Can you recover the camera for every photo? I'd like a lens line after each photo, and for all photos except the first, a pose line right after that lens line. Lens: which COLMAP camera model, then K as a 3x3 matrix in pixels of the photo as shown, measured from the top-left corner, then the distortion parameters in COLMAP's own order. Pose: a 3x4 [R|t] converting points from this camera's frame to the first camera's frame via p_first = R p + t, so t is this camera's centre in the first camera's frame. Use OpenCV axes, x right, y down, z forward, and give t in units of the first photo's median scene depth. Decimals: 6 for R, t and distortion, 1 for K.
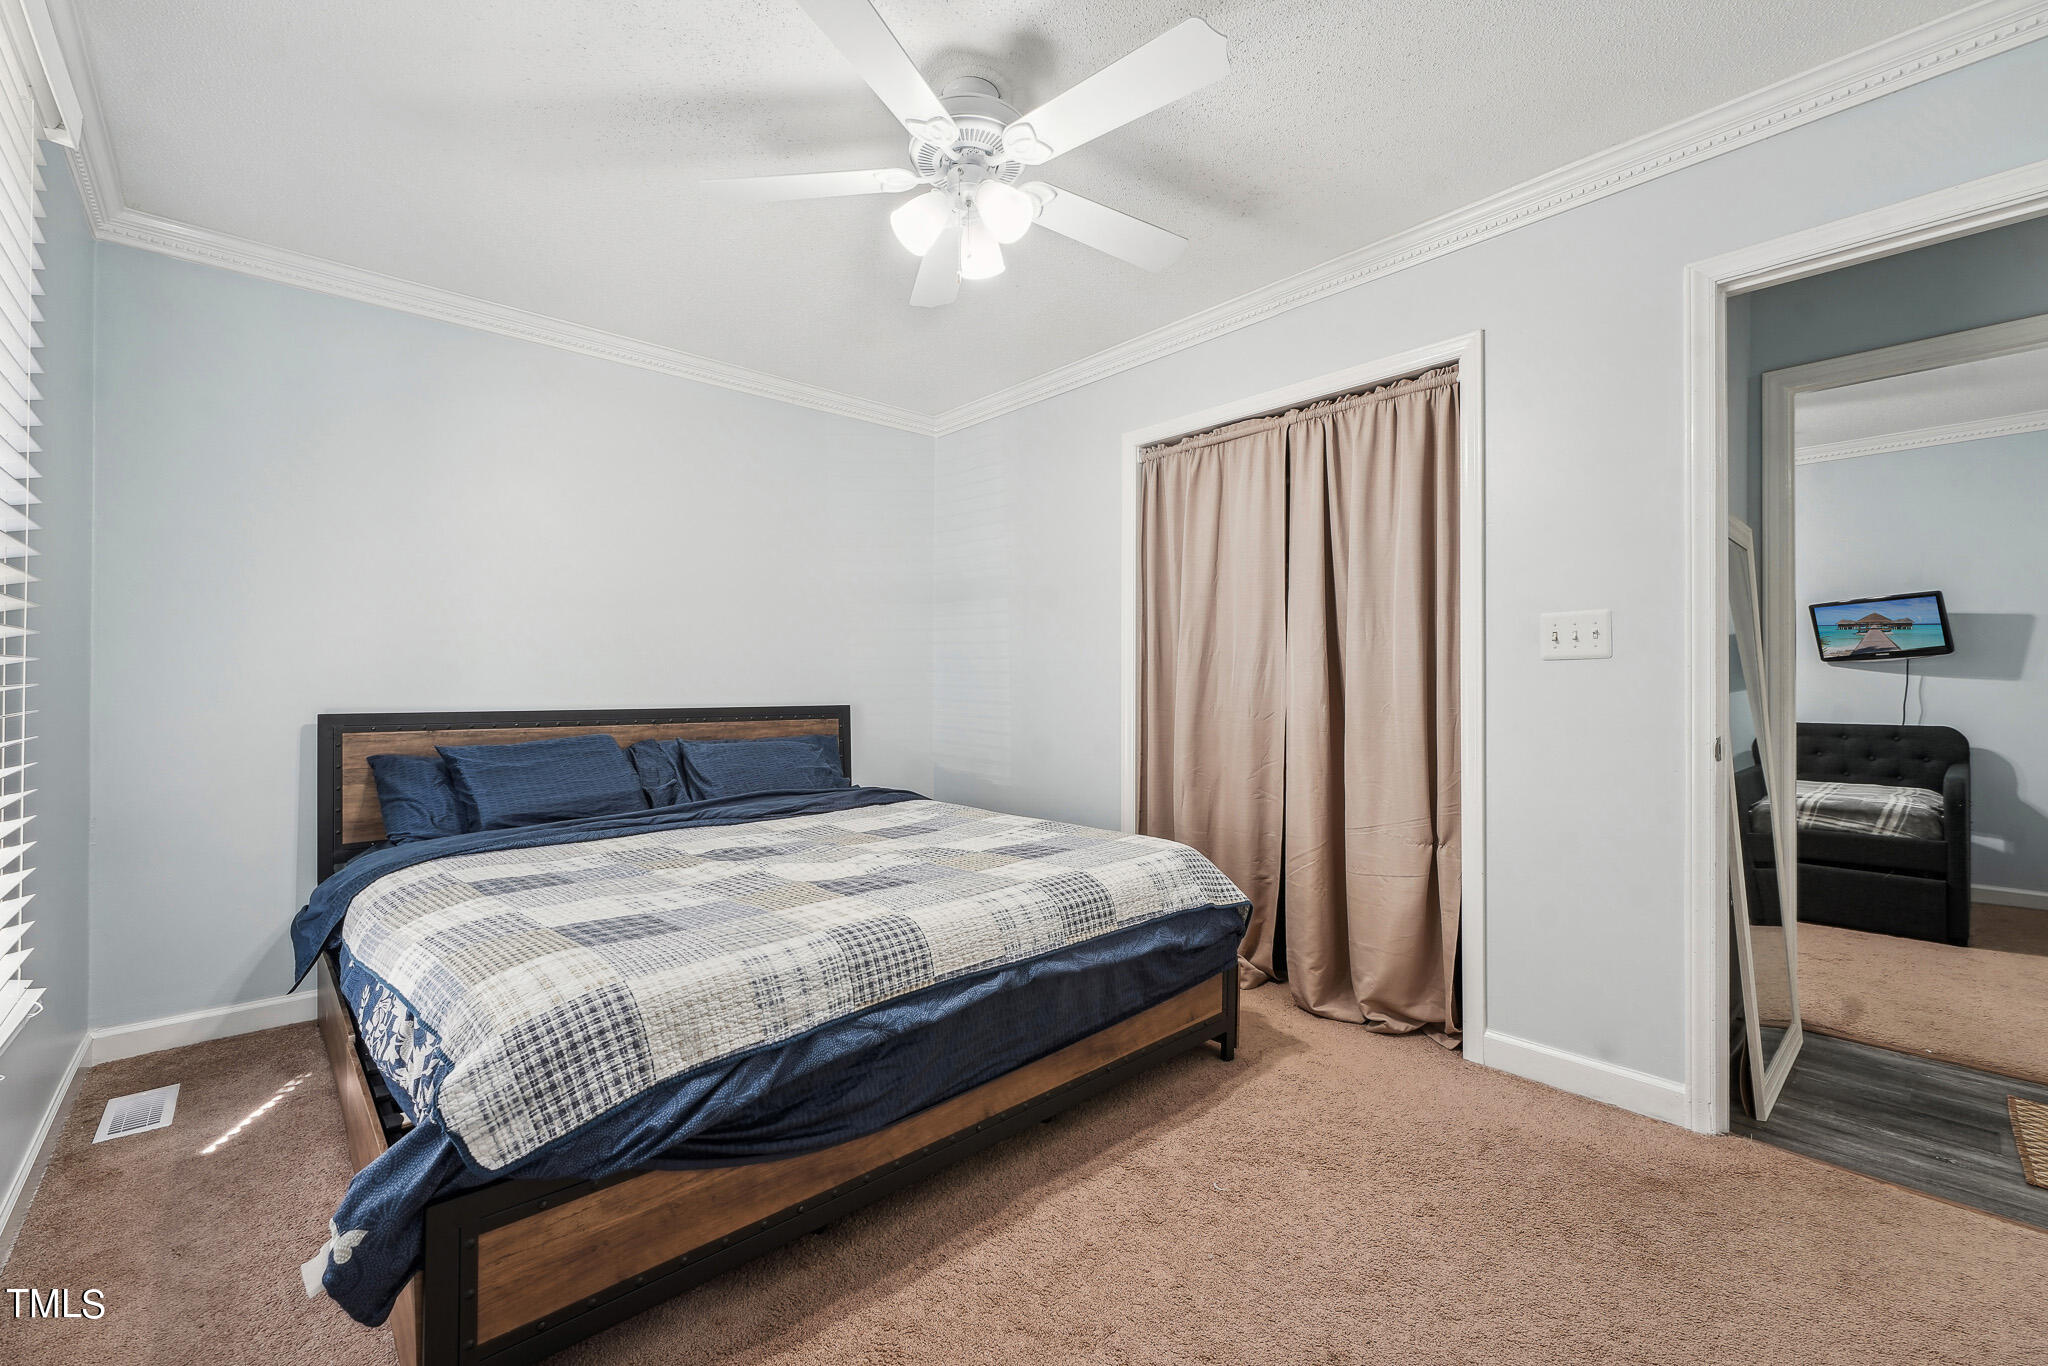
lens RADIAL K [[813.9, 0, 1032.2], [0, 813.9, 689.2], [0, 0, 1]] dist [-0.001387, 0.000197]
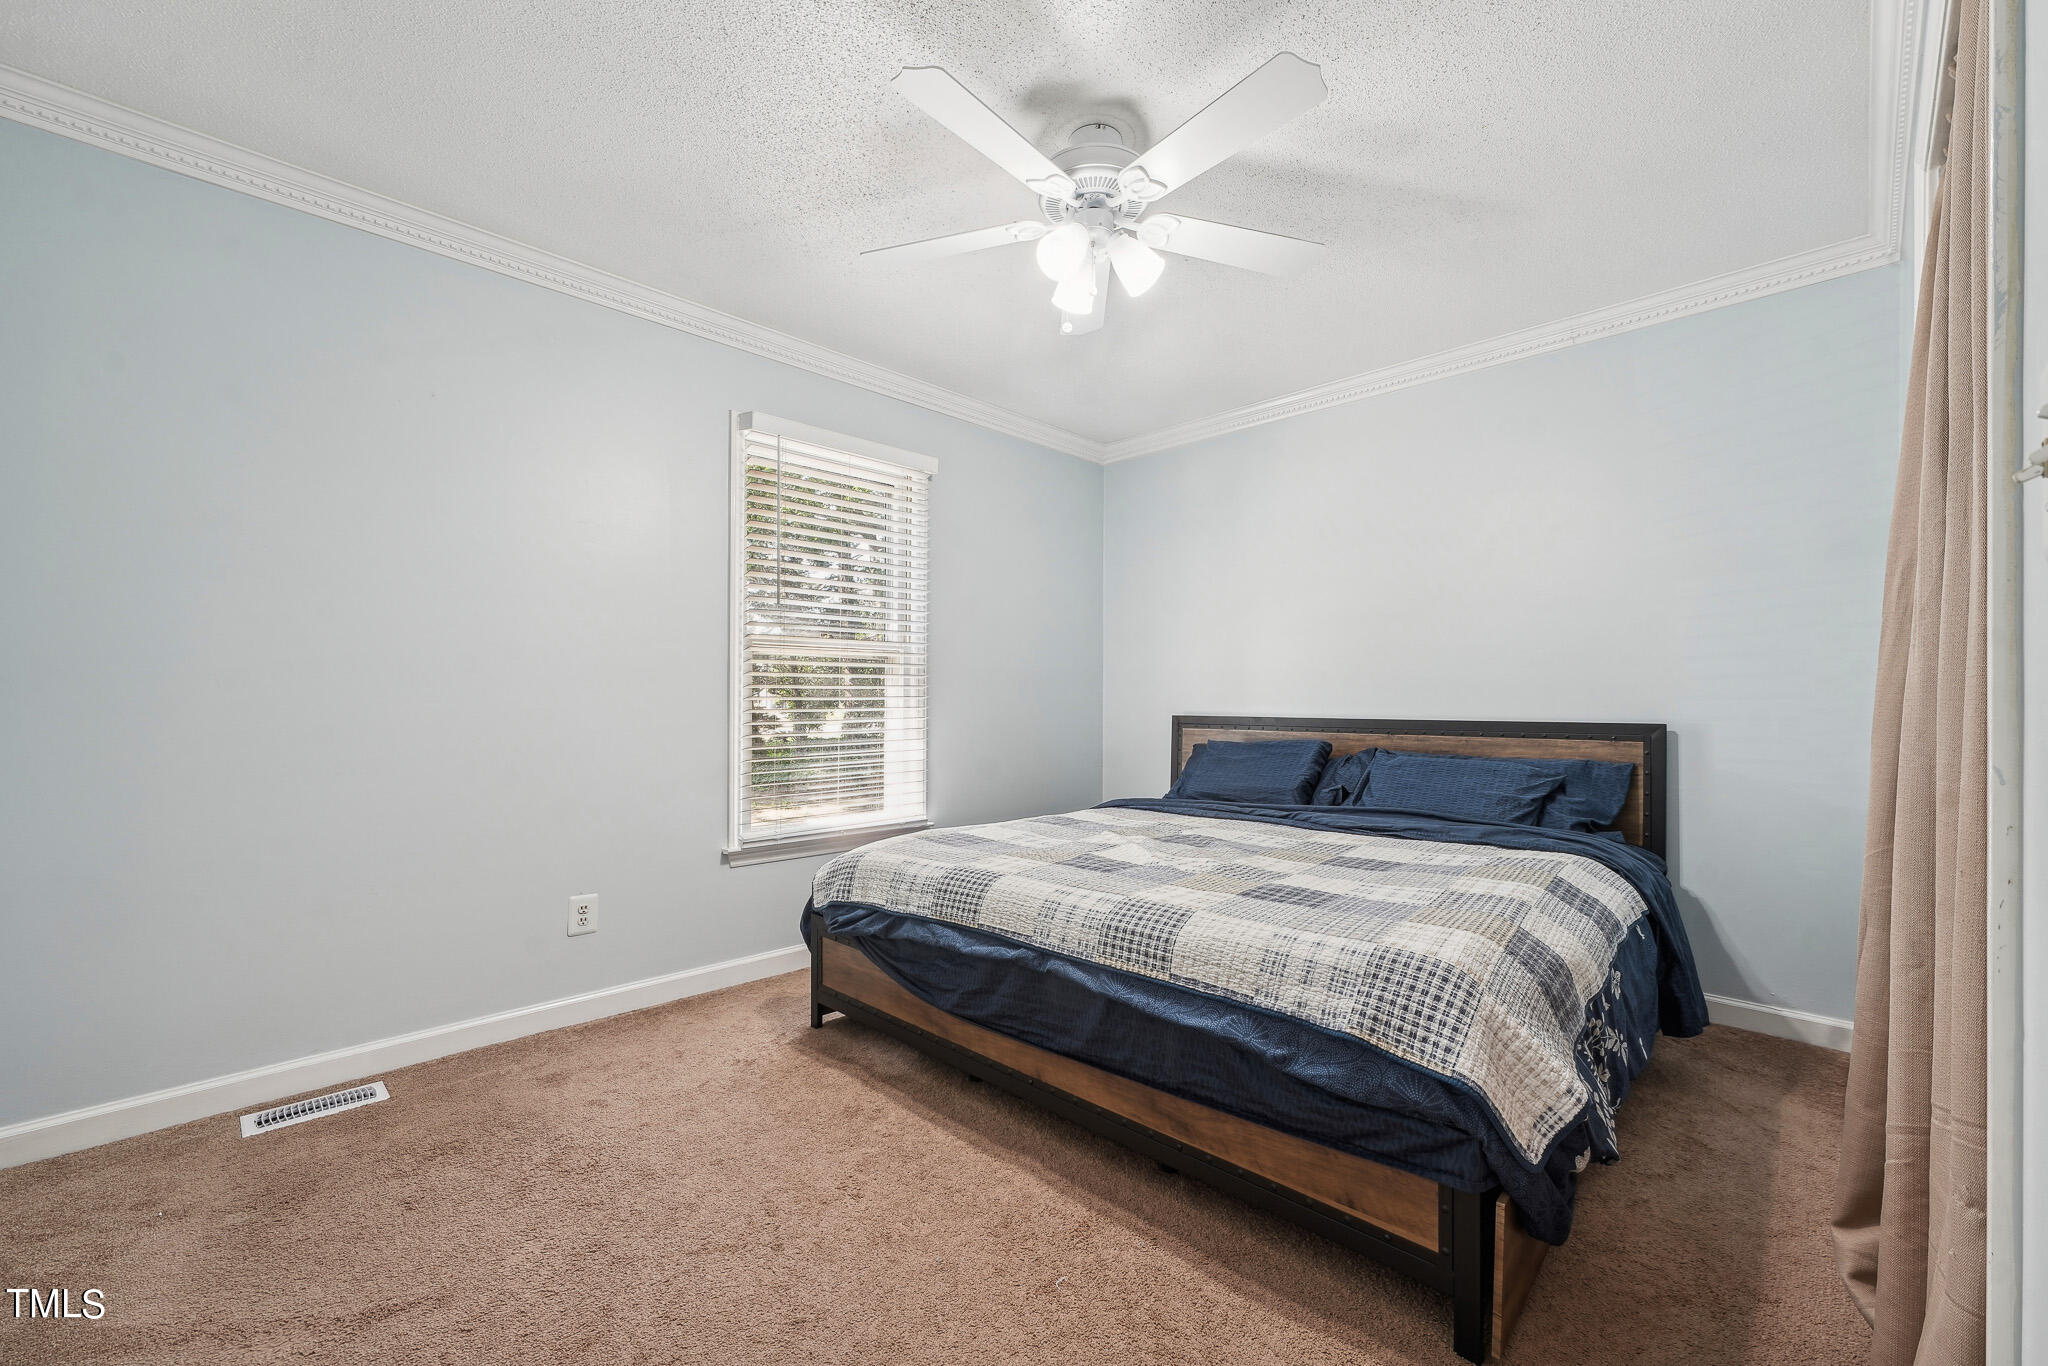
lens RADIAL K [[813.9, 0, 1029.9], [0, 813.9, 698.3], [0, 0, 1]] dist [-0.001387, 0.000197]
pose [[0.093334, -0.001746, -0.995633, 1.040912], [-0.004793, 0.999986, -0.002203, 0.002212], [0.995623, 0.004977, 0.093325, 0.859370]]
